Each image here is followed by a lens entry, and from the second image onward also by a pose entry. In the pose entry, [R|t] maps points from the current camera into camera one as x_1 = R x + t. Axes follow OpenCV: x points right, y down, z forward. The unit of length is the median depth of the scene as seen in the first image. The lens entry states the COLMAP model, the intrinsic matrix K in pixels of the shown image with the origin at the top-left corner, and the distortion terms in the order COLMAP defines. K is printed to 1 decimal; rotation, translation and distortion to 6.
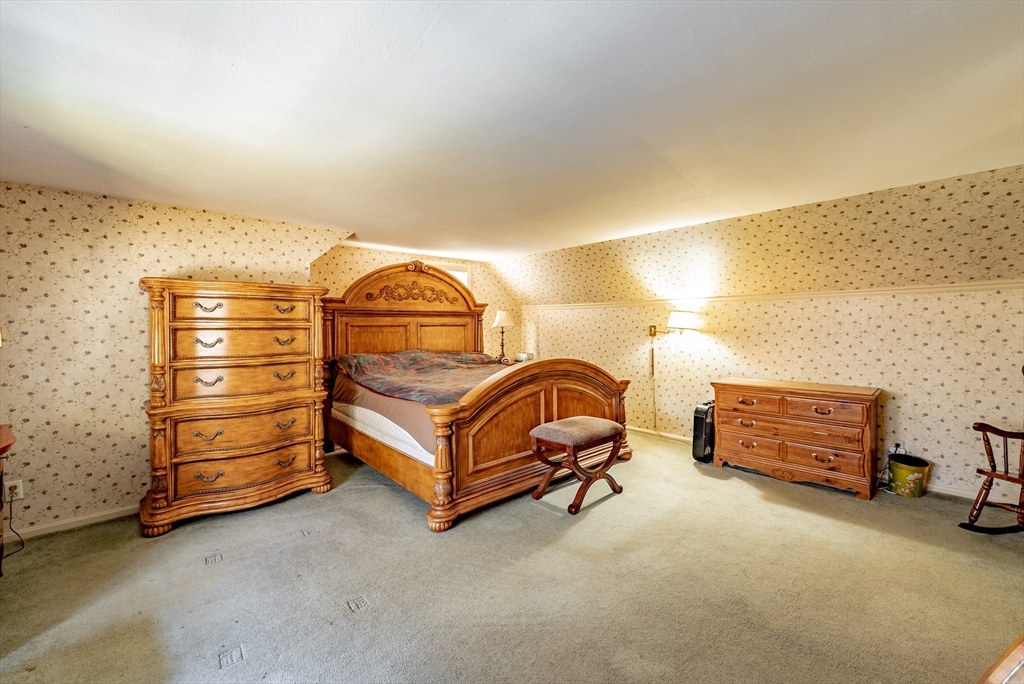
lens RADIAL K [[420.7, 0, 500.6], [0, 420.7, 332.0], [0, 0, 1]] dist [0.000038, -0.000044]
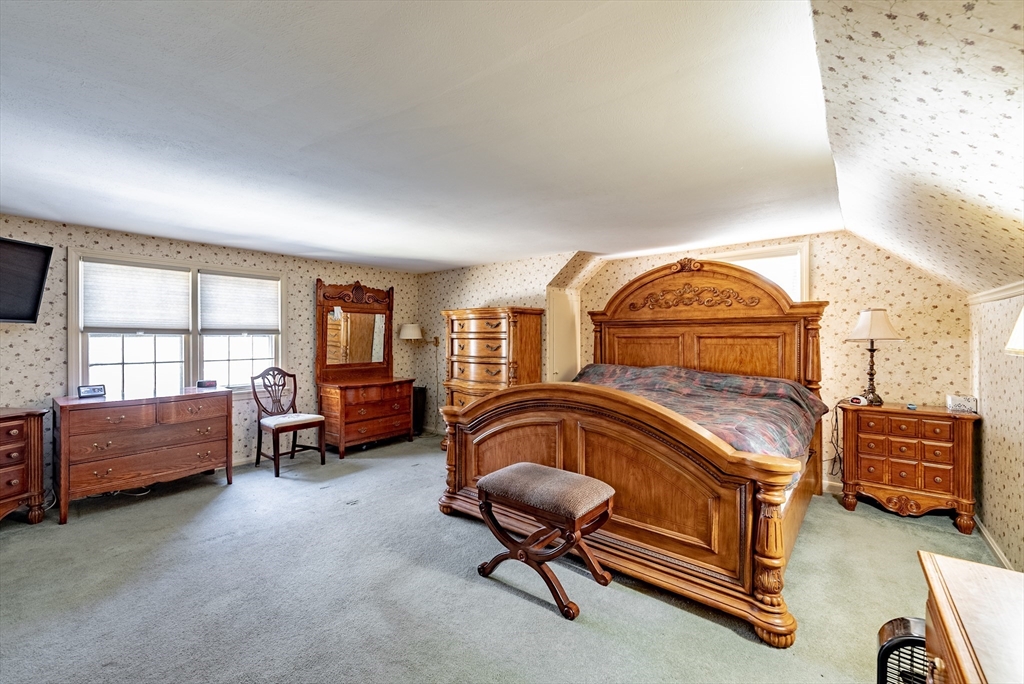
lens RADIAL K [[420.7, 0, 500.6], [0, 420.7, 332.0], [0, 0, 1]] dist [0.000038, -0.000044]
pose [[0.149921, -0.002984, -0.988693, 0.606017], [-0.014475, 0.999882, -0.005213, -0.016868], [0.988592, 0.015093, 0.149860, 0.560292]]
